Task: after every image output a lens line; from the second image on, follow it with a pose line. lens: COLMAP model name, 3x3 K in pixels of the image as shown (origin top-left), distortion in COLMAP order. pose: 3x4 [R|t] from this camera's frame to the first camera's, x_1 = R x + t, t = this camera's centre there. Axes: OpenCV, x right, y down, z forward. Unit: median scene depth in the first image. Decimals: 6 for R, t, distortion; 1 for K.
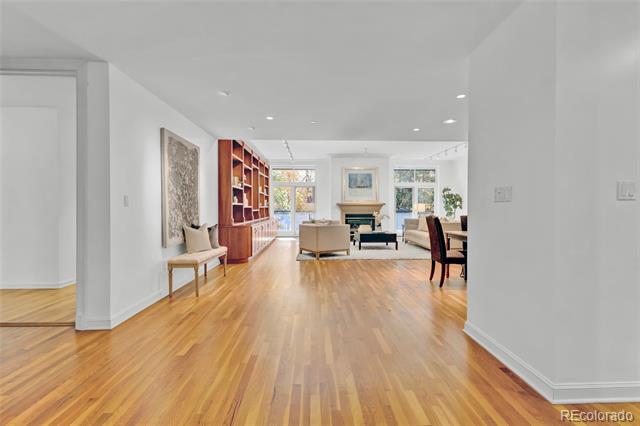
lens RADIAL K [[295.6, 0, 320.0], [0, 295.6, 213.0], [0, 0, 1]] dist [0.001797, -0.000103]
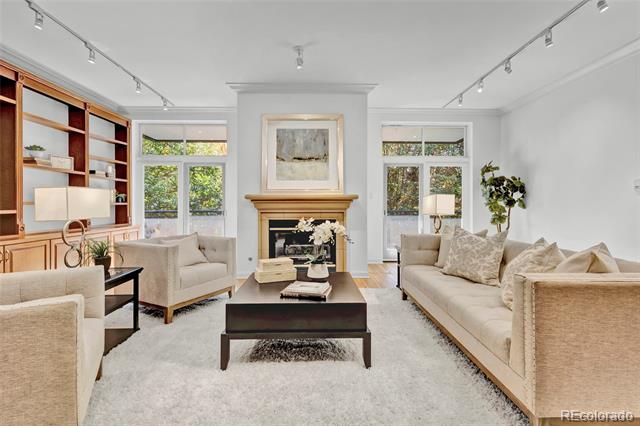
lens RADIAL K [[300.2, 0, 319.8], [0, 300.2, 206.3], [0, 0, 1]] dist [0.000704, -0.000165]
pose [[0.999988, -0.000737, -0.004897, 0.164127], [0.000645, 0.999824, -0.018732, -0.008311], [0.004910, 0.018729, 0.999813, 0.548704]]
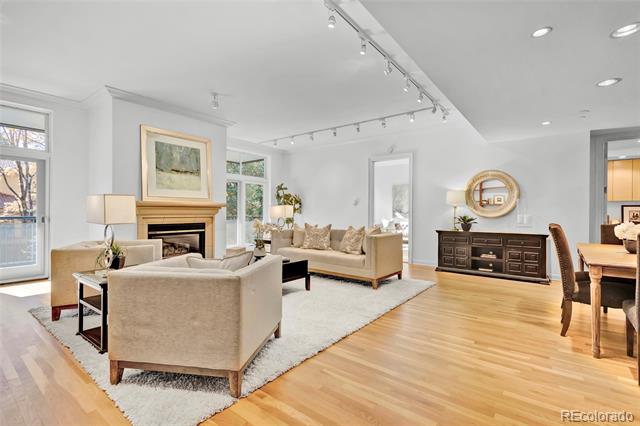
lens RADIAL K [[295.6, 0, 320.0], [0, 295.6, 213.0], [0, 0, 1]] dist [0.001797, -0.000103]
pose [[0.634189, 0.001126, 0.773178, -0.107084], [0.009759, 0.999908, -0.009461, -0.007757], [-0.773117, 0.013545, 0.634119, 0.480892]]
